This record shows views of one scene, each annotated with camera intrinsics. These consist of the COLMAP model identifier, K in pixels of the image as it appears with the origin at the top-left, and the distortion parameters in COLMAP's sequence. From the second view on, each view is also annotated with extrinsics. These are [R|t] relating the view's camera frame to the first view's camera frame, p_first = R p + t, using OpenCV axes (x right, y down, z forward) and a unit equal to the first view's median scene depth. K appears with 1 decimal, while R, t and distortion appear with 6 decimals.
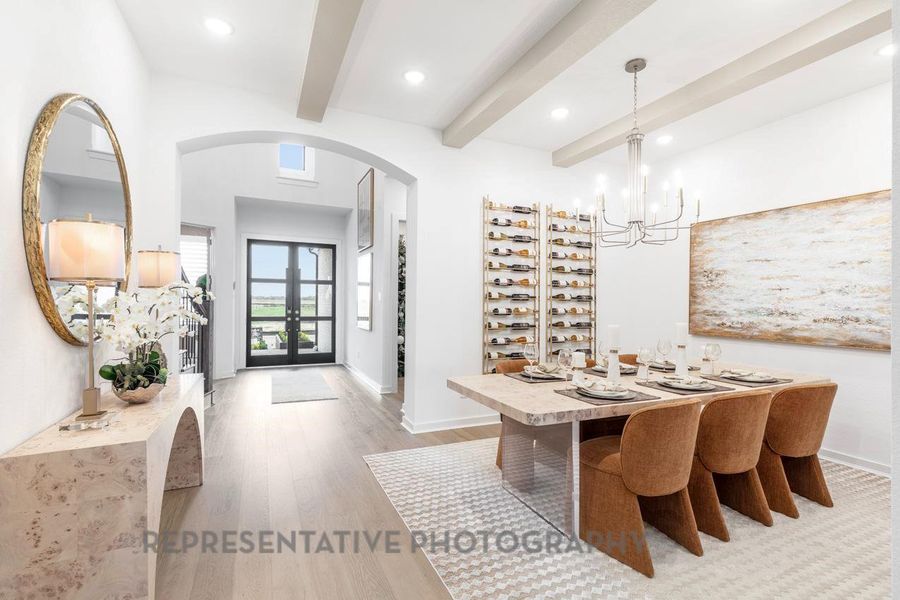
lens RADIAL K [[415.0, 0, 449.7], [0, 415.0, 301.4], [0, 0, 1]] dist [0.016936, -0.000004]
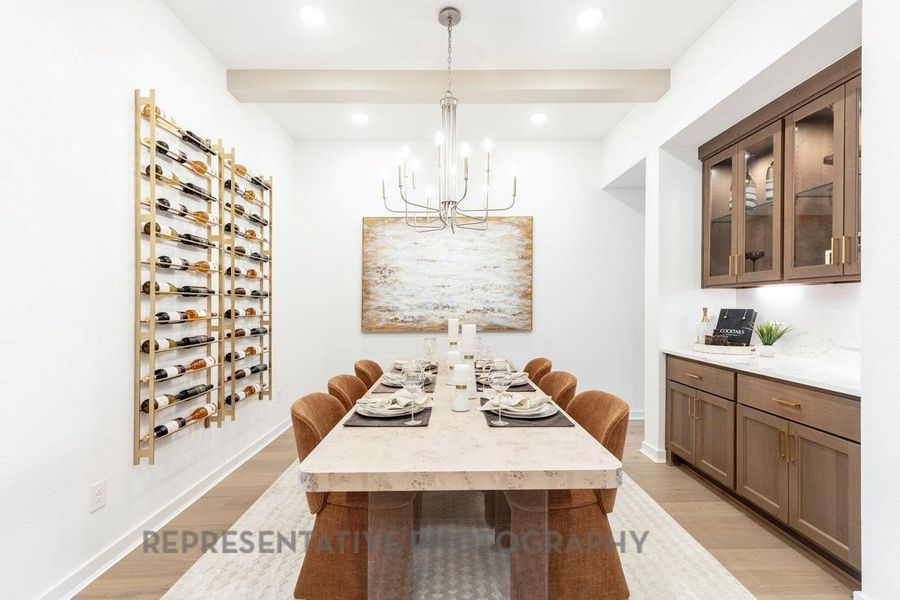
lens RADIAL K [[415.0, 0, 448.4], [0, 415.0, 300.2], [0, 0, 1]] dist [0.016936, -0.000004]
pose [[0.414533, -0.010474, 0.909974, -0.228053], [0.011913, 0.999911, 0.006082, 0.002673], [-0.909956, 0.008320, 0.414620, 0.449407]]
